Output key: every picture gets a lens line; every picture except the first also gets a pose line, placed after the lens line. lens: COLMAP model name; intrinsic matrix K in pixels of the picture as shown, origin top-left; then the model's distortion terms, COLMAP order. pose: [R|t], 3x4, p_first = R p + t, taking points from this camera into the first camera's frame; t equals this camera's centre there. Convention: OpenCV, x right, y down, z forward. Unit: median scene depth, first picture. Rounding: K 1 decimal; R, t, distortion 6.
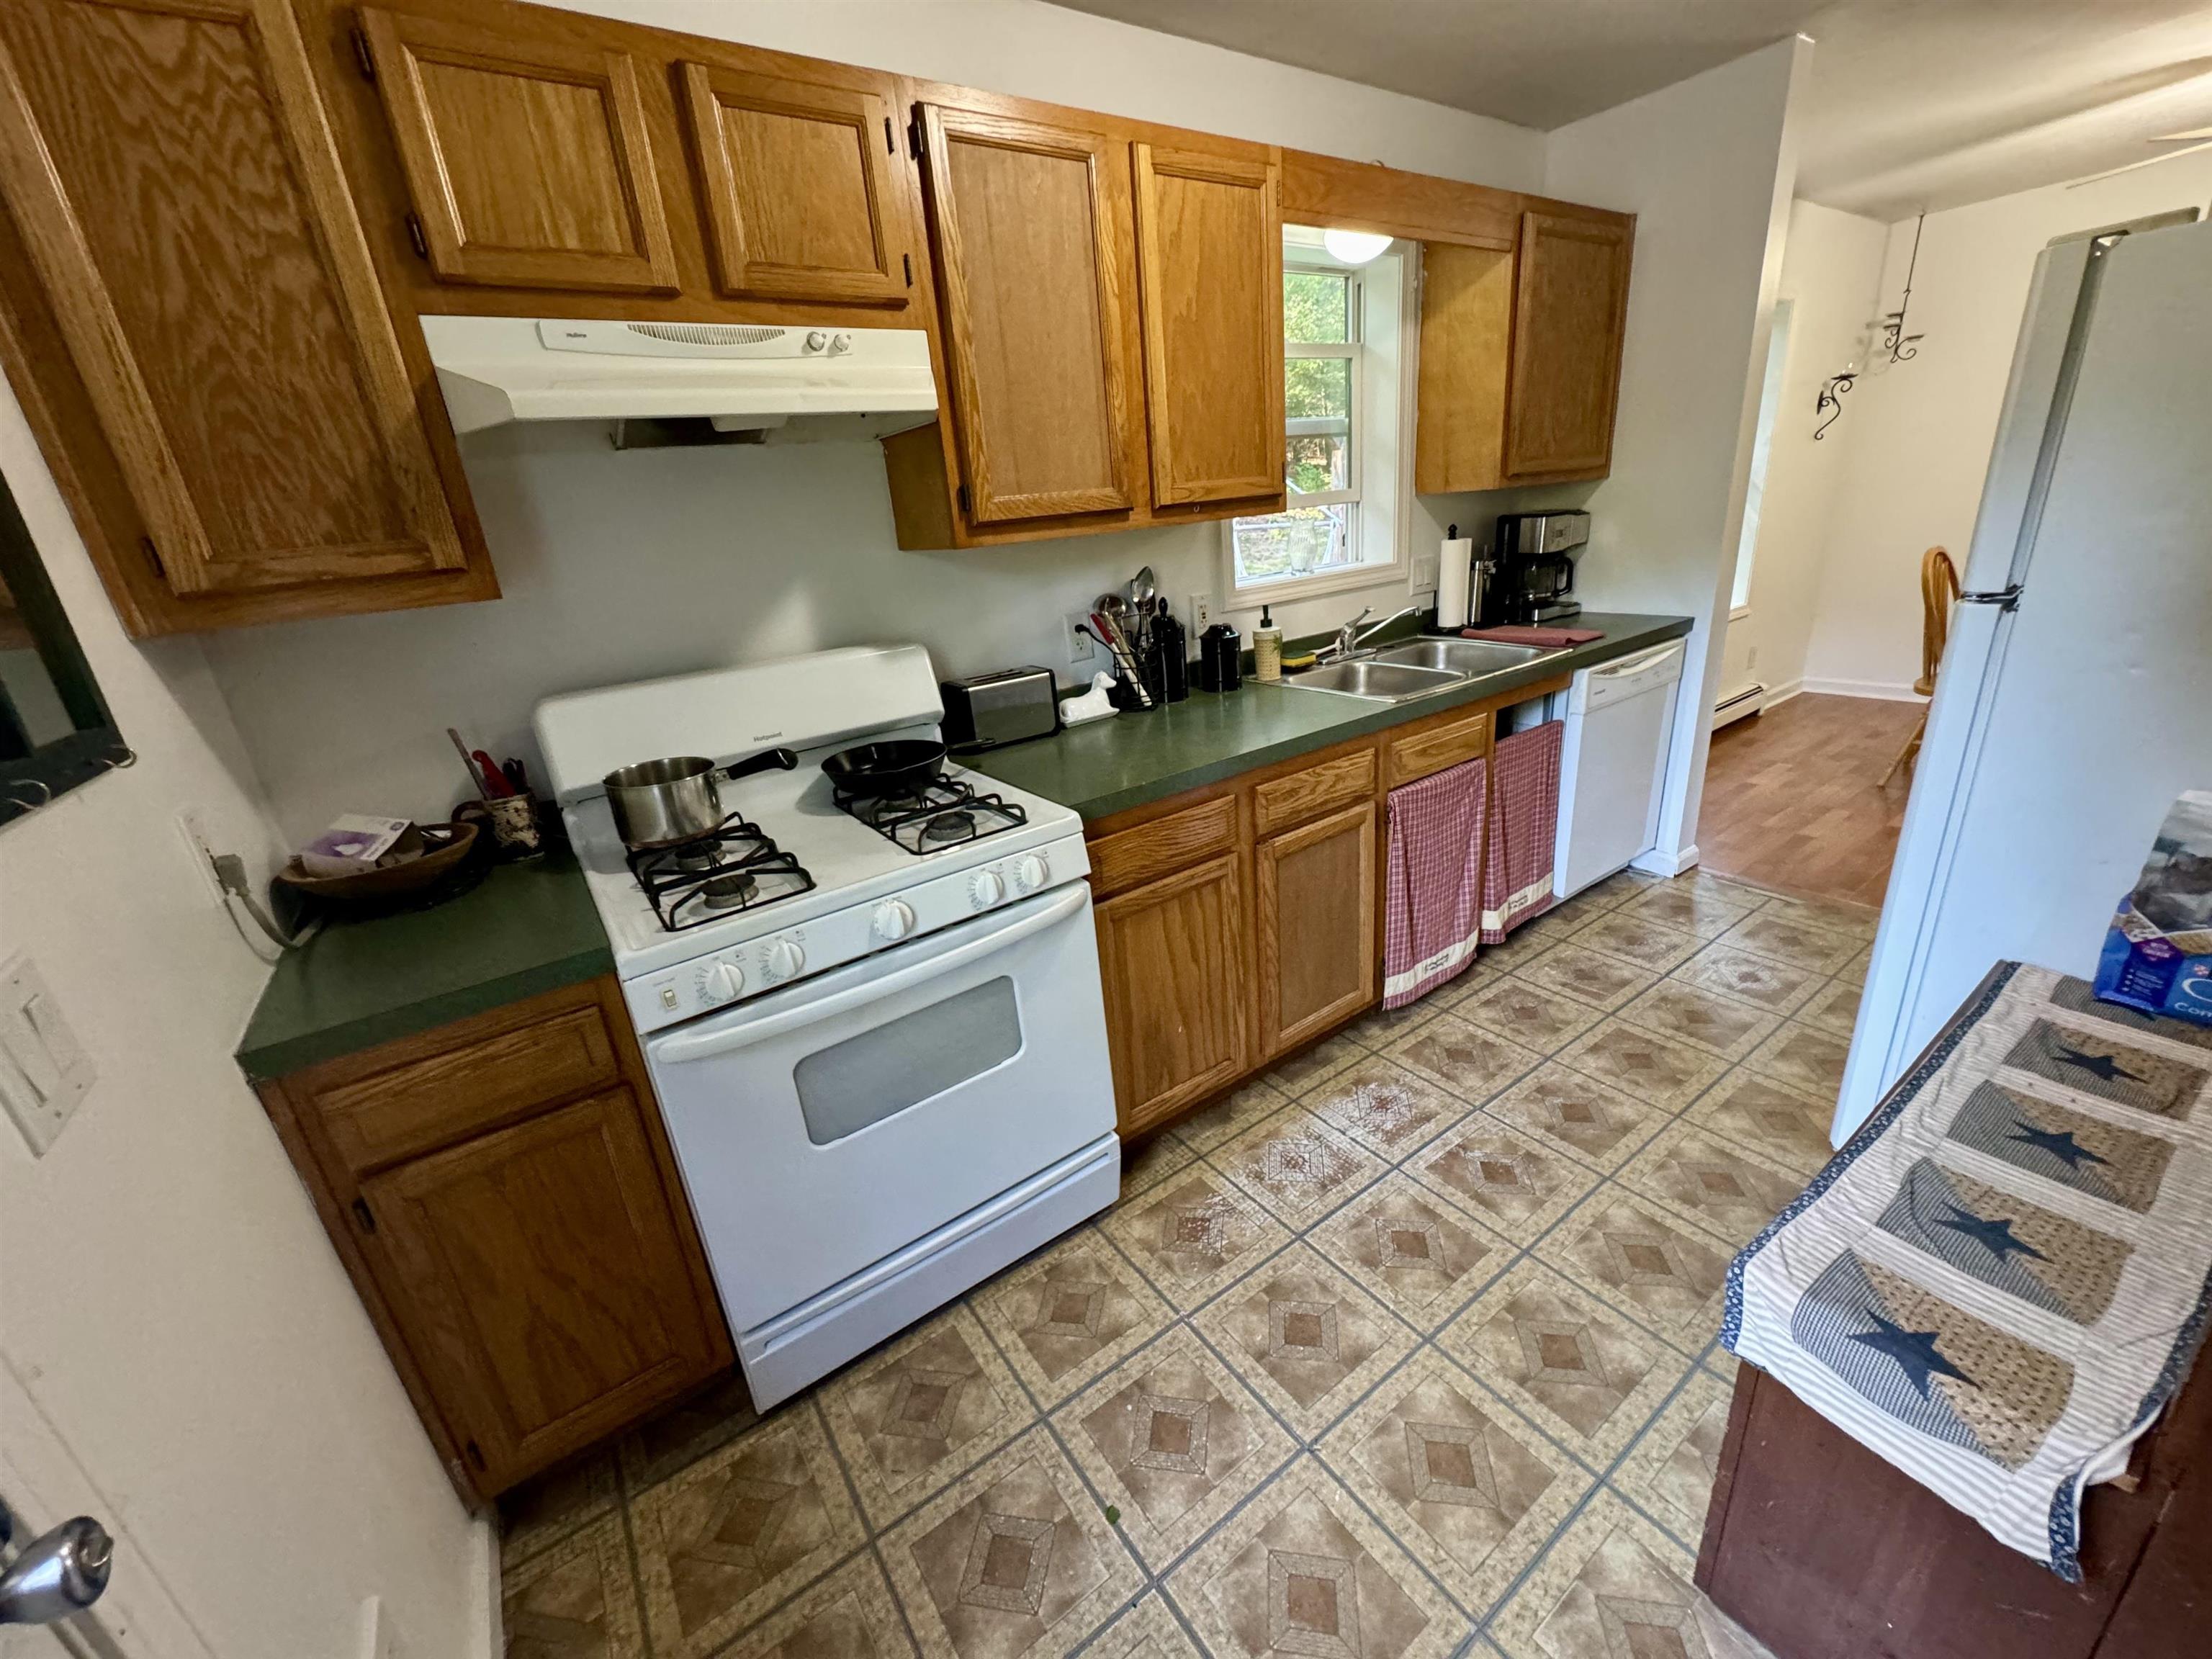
lens RADIAL K [[884.5, 0, 1106.0], [0, 884.5, 829.5], [0, 0, 1]] dist [-0.002936, -0.000036]
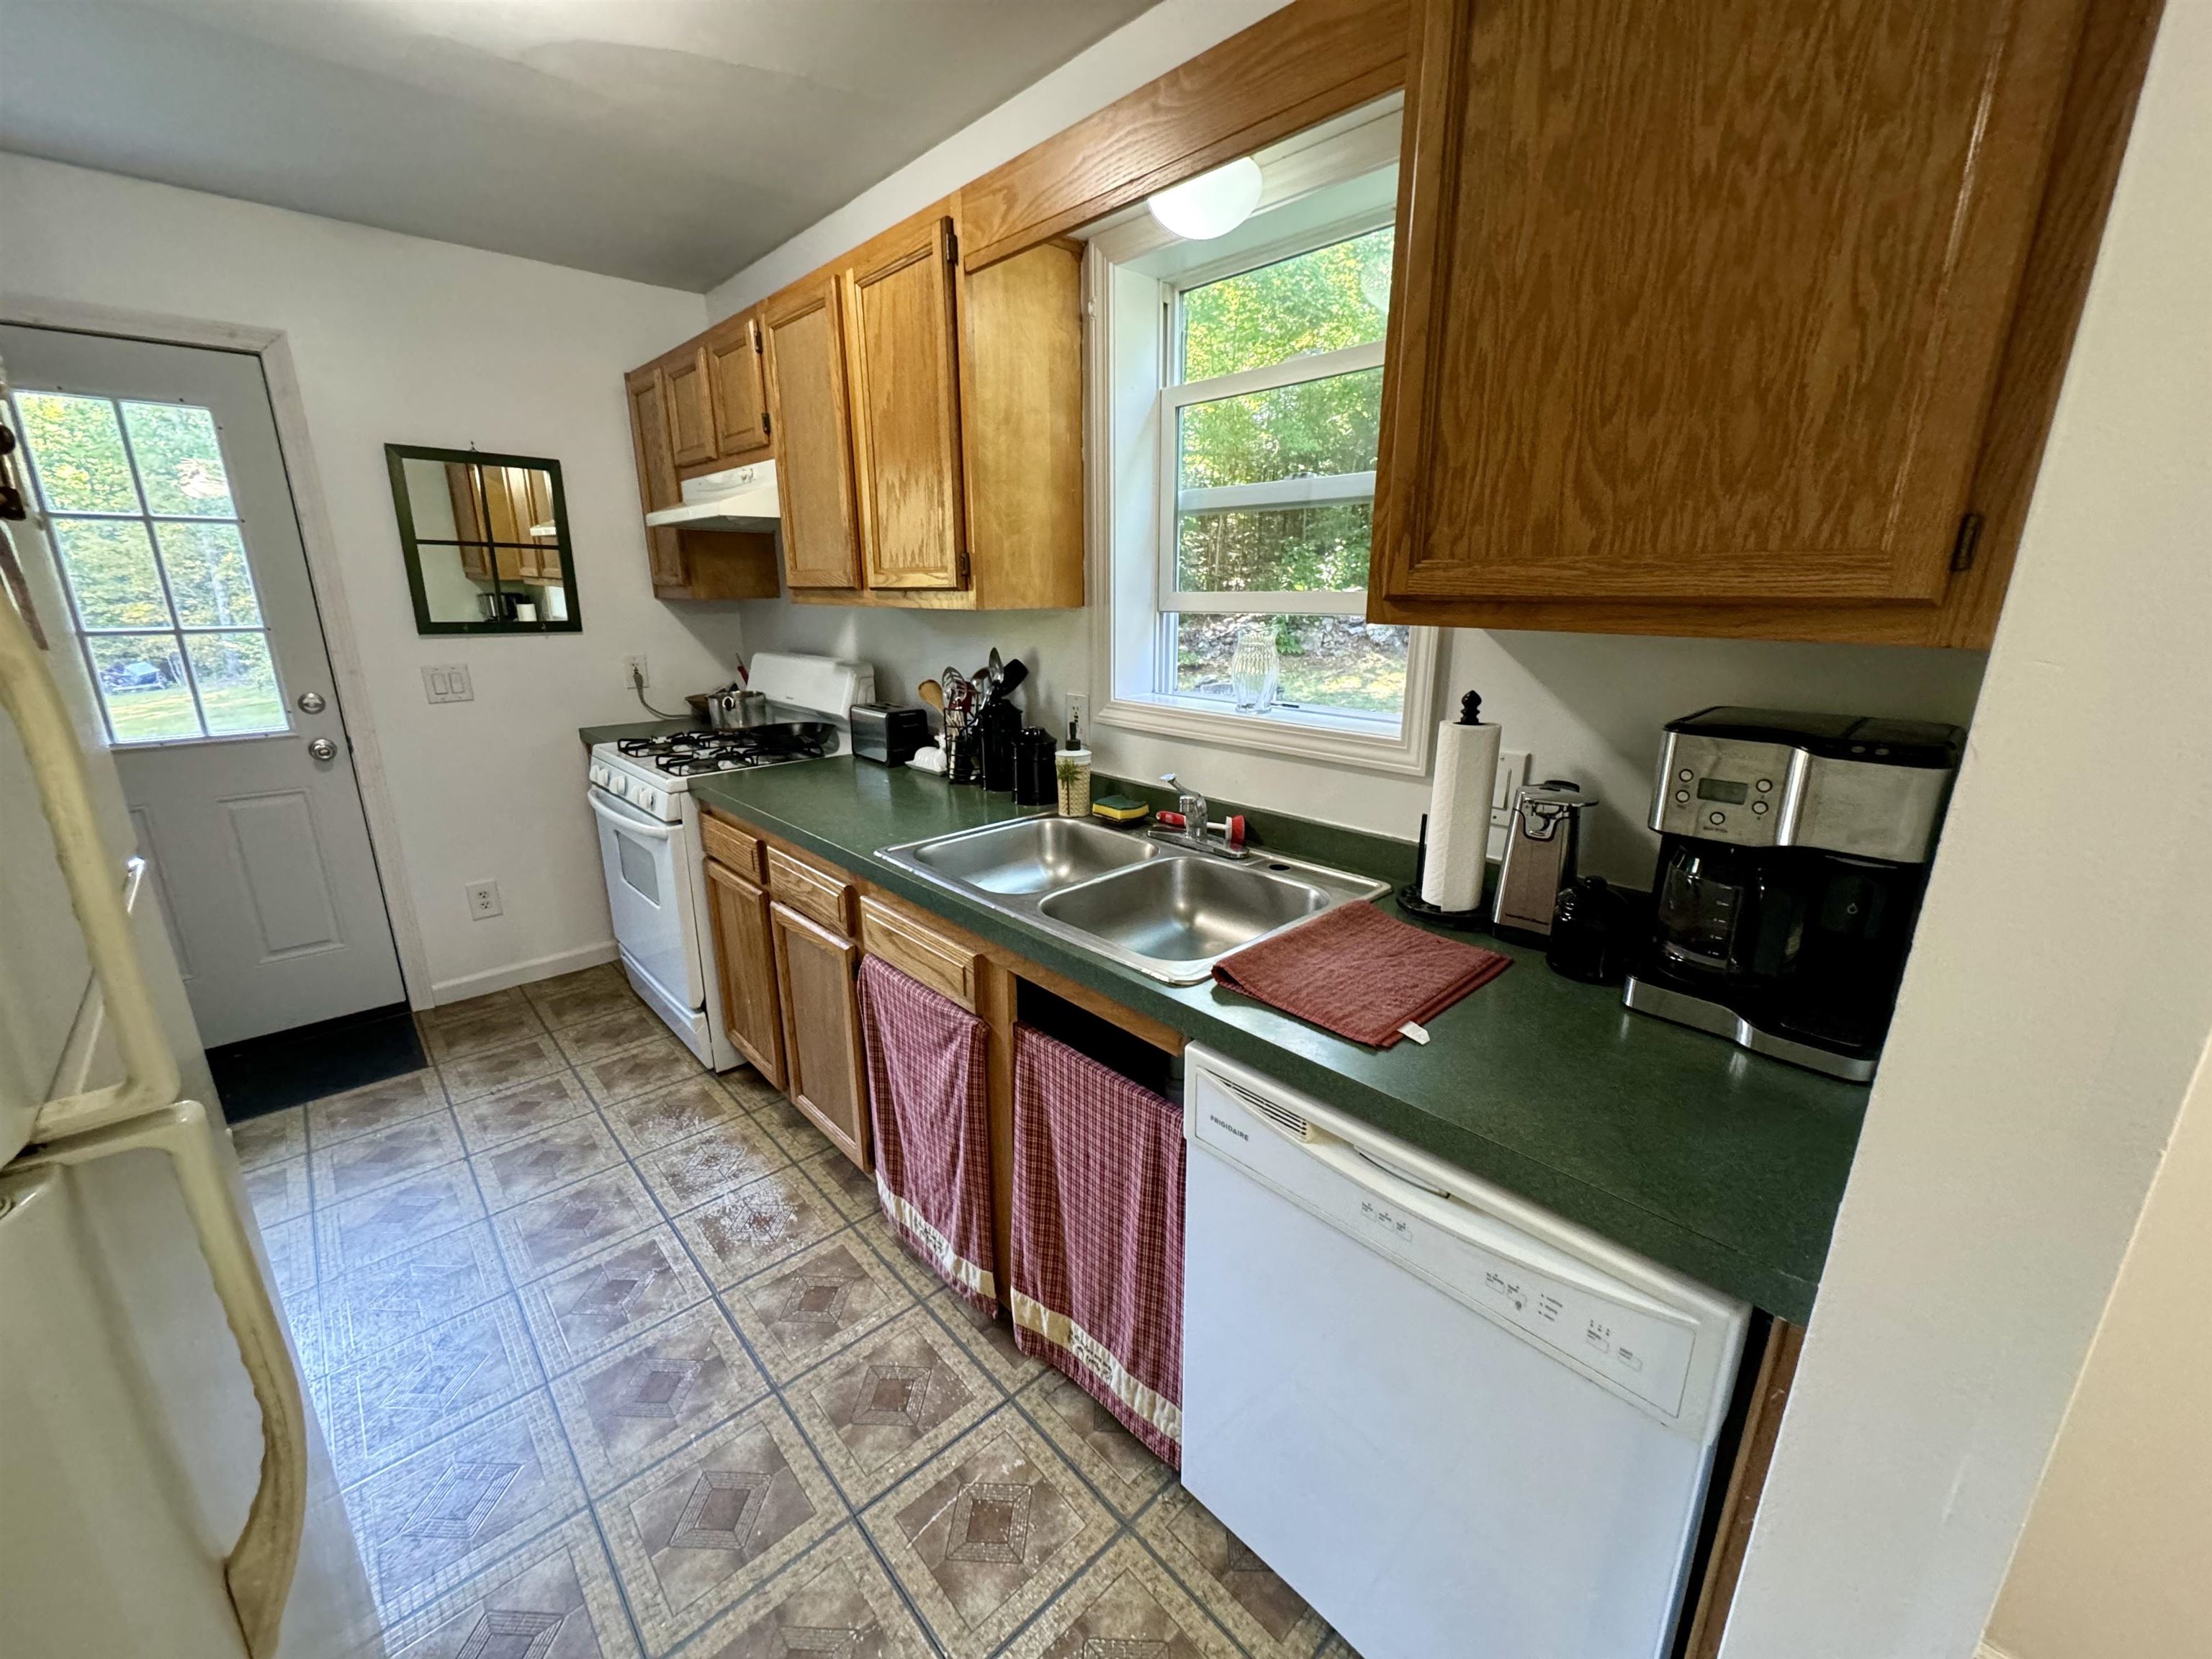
lens RADIAL K [[884.5, 0, 1106.0], [0, 884.5, 829.5], [0, 0, 1]] dist [-0.002936, -0.000036]
pose [[0.130517, 0.350991, -0.927238, 1.225984], [-0.348027, 0.891943, 0.288642, -0.526216], [0.928355, 0.285032, 0.238568, 1.116506]]
